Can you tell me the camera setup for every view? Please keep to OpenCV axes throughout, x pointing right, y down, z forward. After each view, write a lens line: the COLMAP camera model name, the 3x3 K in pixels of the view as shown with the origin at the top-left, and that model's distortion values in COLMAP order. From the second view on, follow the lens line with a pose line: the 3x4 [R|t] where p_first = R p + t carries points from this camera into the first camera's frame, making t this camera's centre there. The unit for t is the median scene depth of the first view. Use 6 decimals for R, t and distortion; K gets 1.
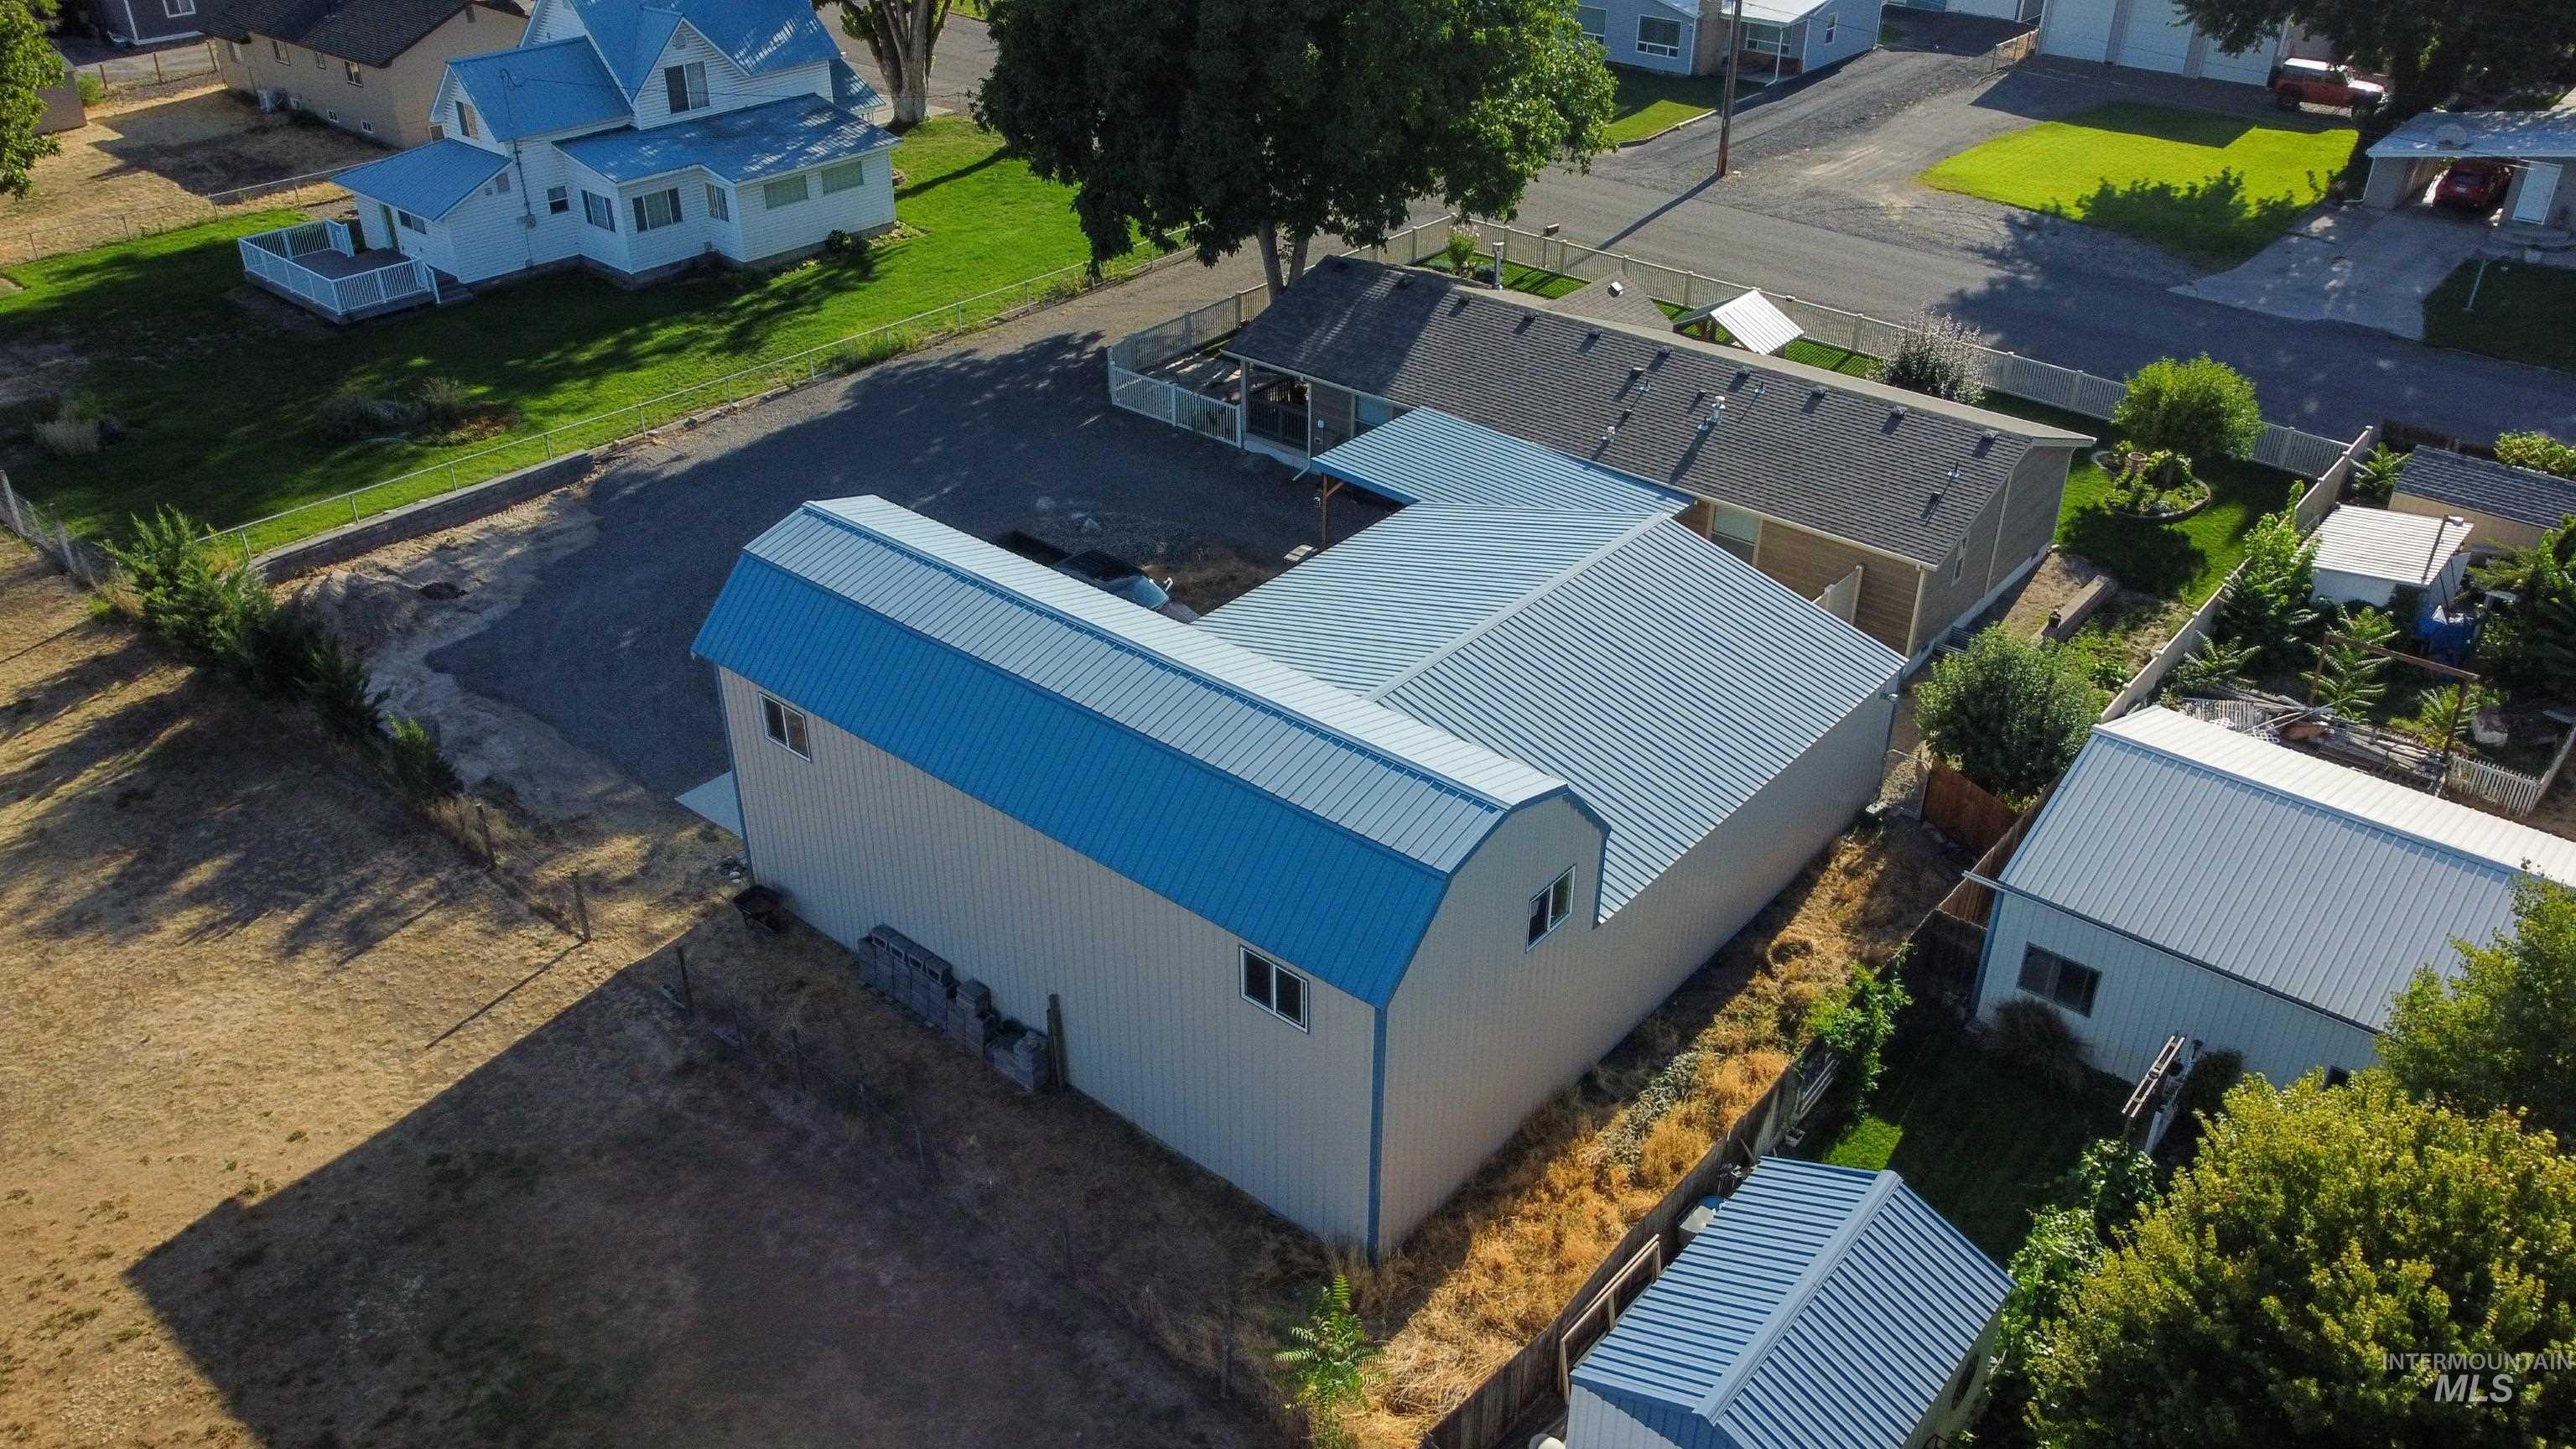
lens RADIAL K [[1955.0, 0, 1284.5], [0, 1955.0, 737.3], [0, 0, 1]] dist [0.005952, -0.008544]
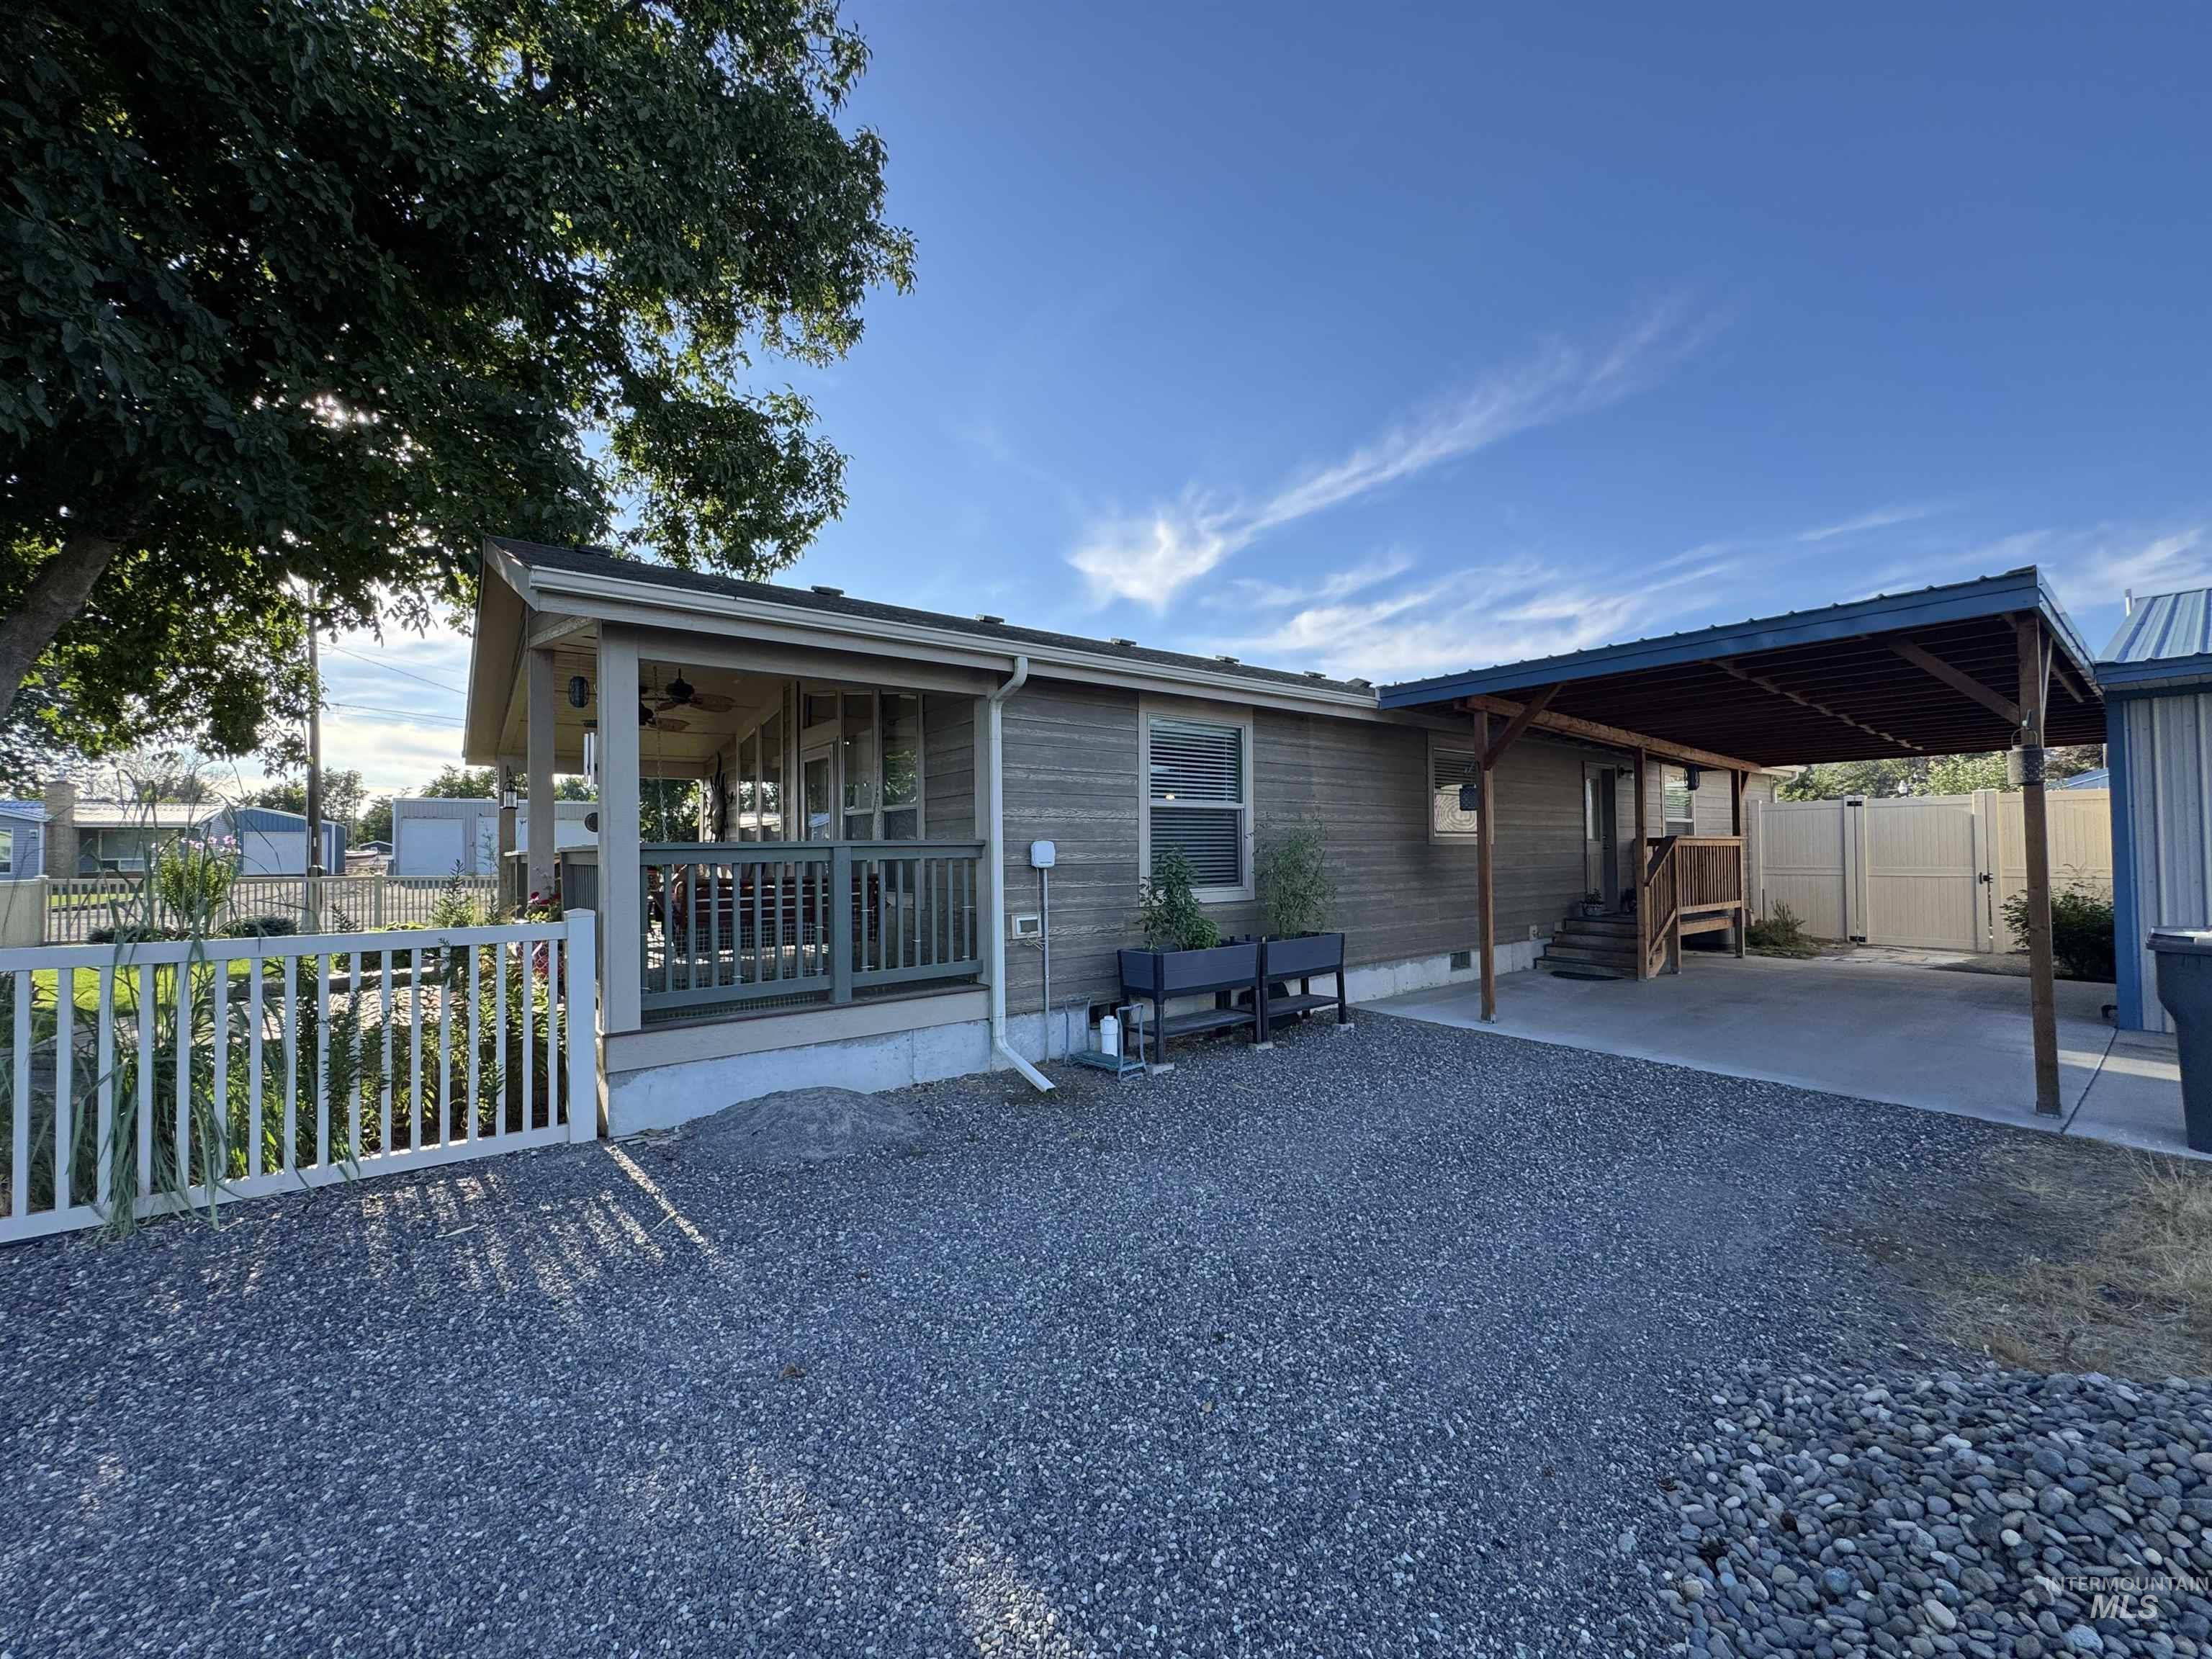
lens RADIAL K [[866.4, 0, 1104.1], [0, 866.4, 840.8], [0, 0, 1]] dist [-0.000202, 0.000200]
pose [[0.212985, 0.014262, 0.976951, -0.103158], [0.524548, 0.841908, -0.126647, -0.146398], [-0.824310, 0.539432, 0.171833, 1.002736]]
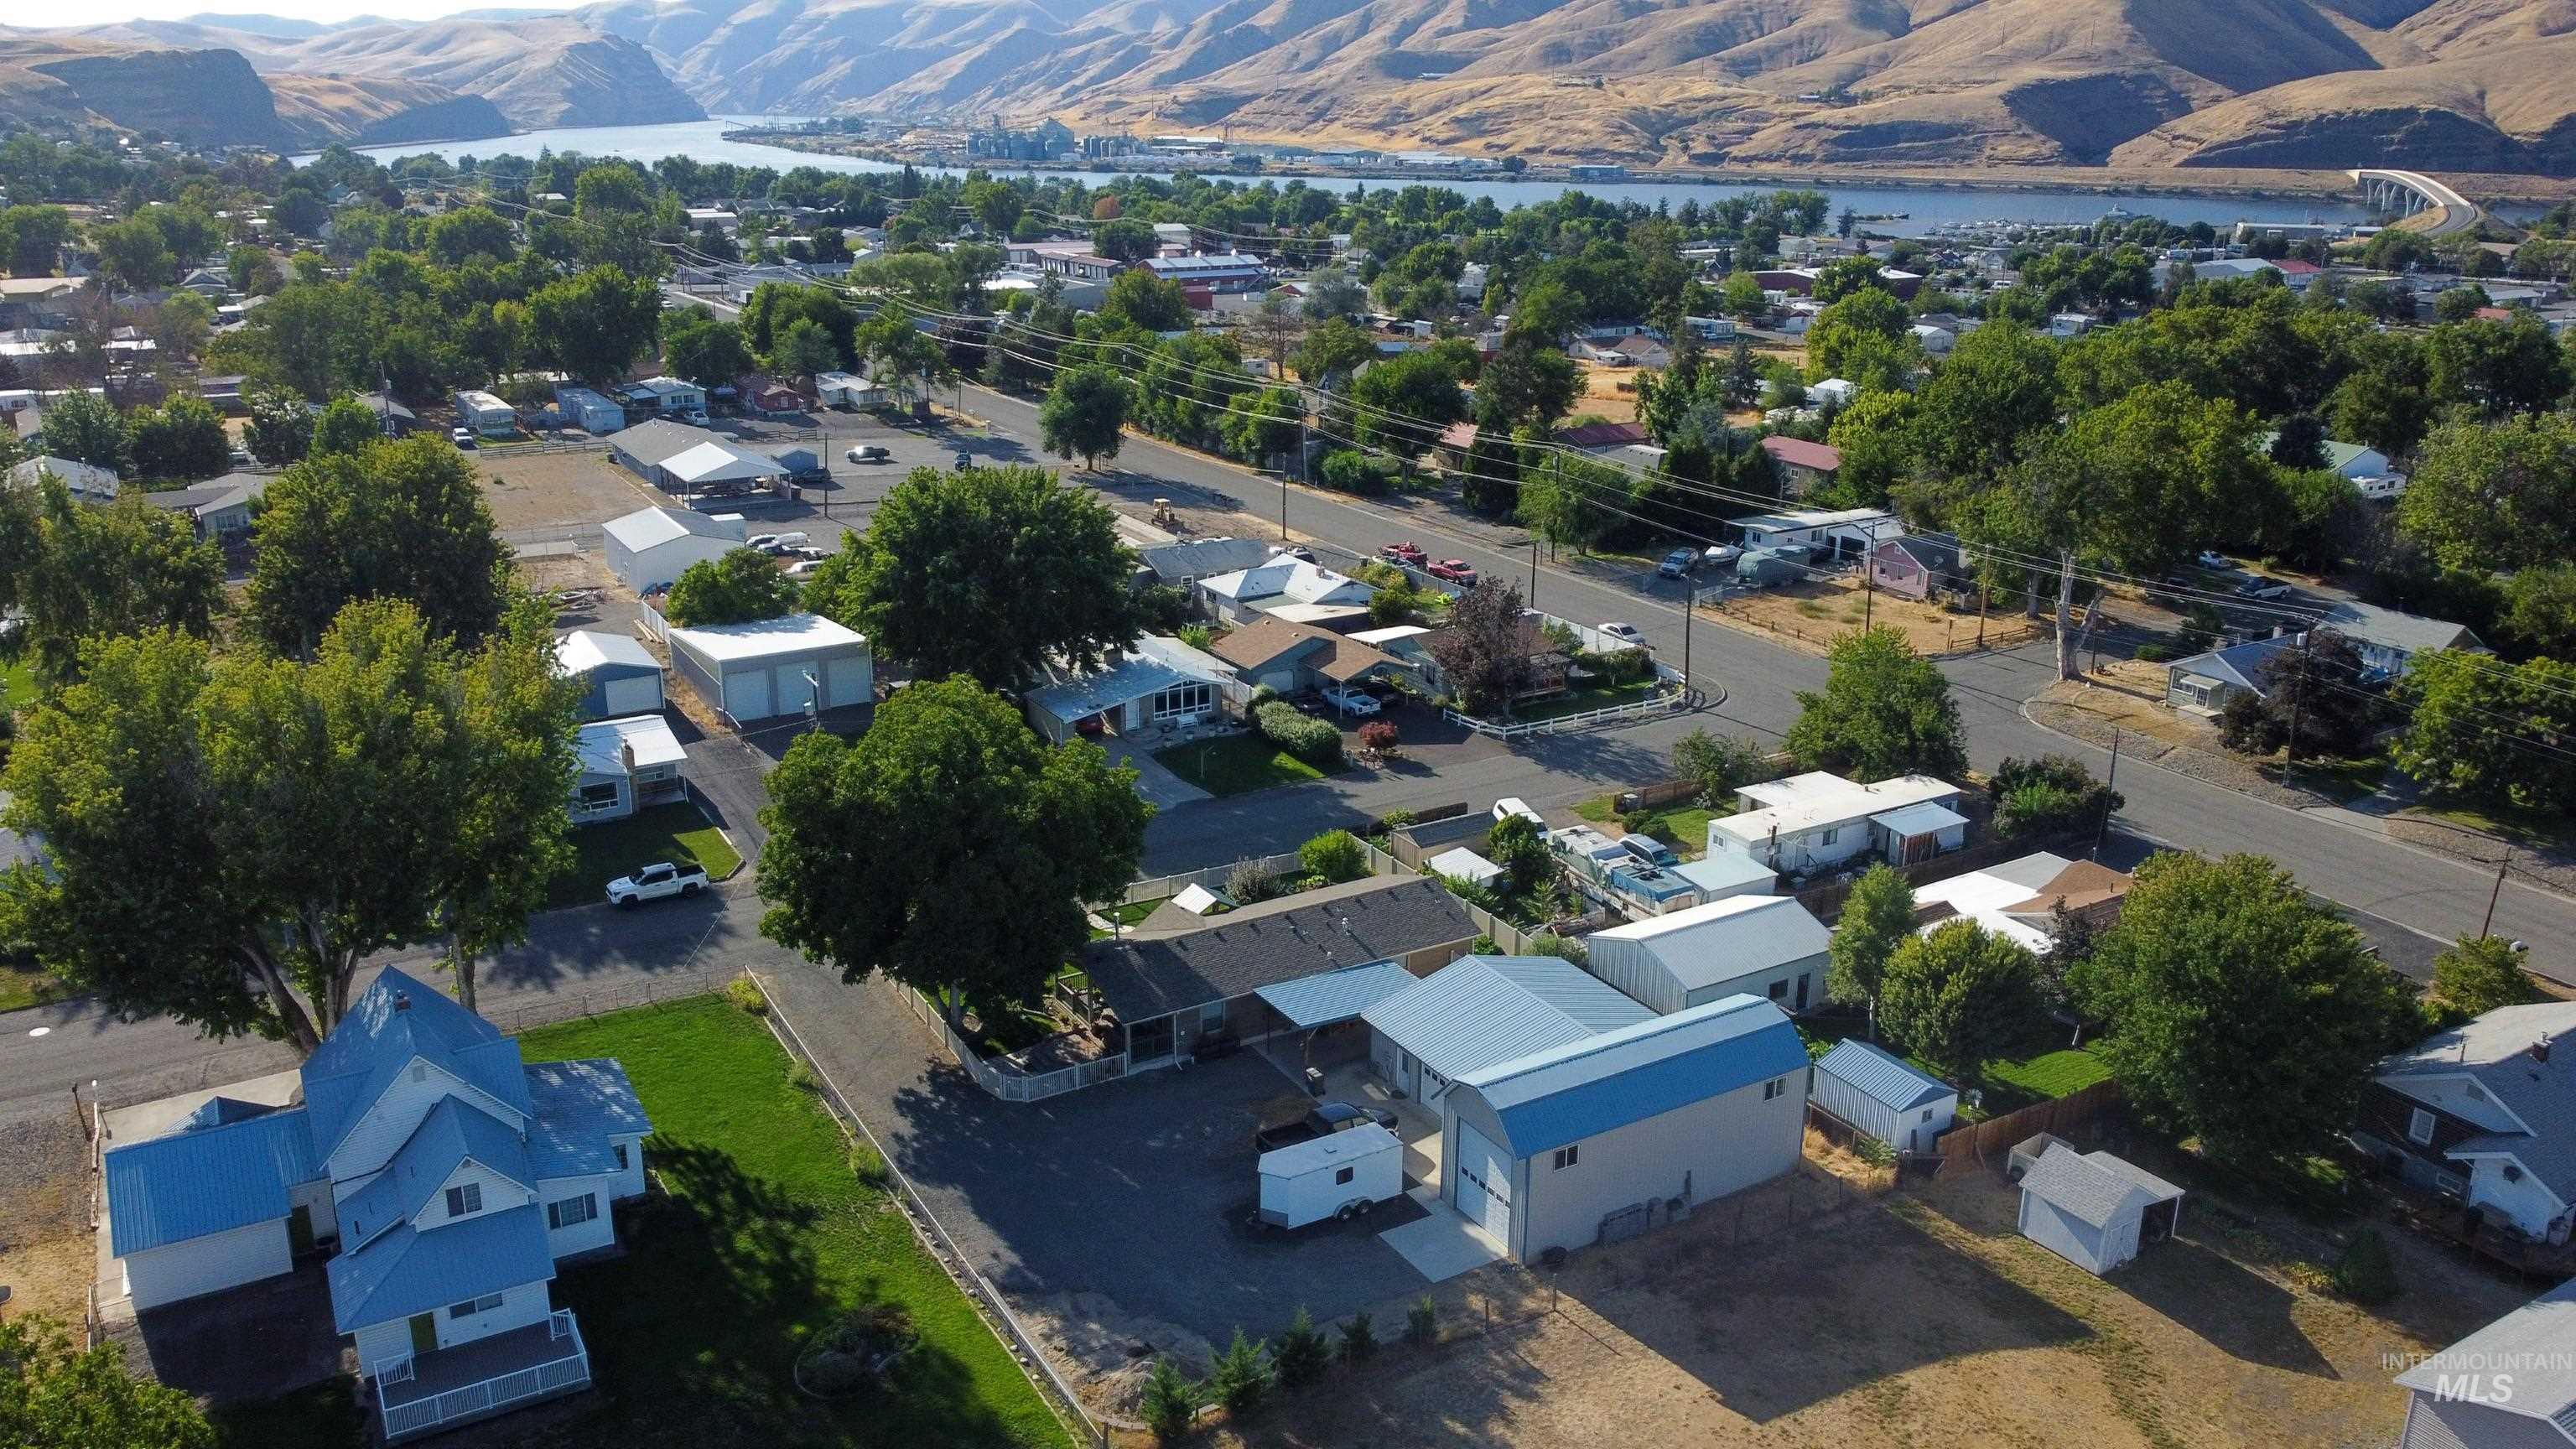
lens RADIAL K [[1955.0, 0, 1270.4], [0, 1955.0, 716.3], [0, 0, 1]] dist [0.005952, -0.008544]
pose [[0.337812, -0.287532, 0.896219, -1.505594], [0.489242, 0.867092, 0.093777, -0.553627], [-0.804068, 0.406788, 0.433587, 0.054388]]
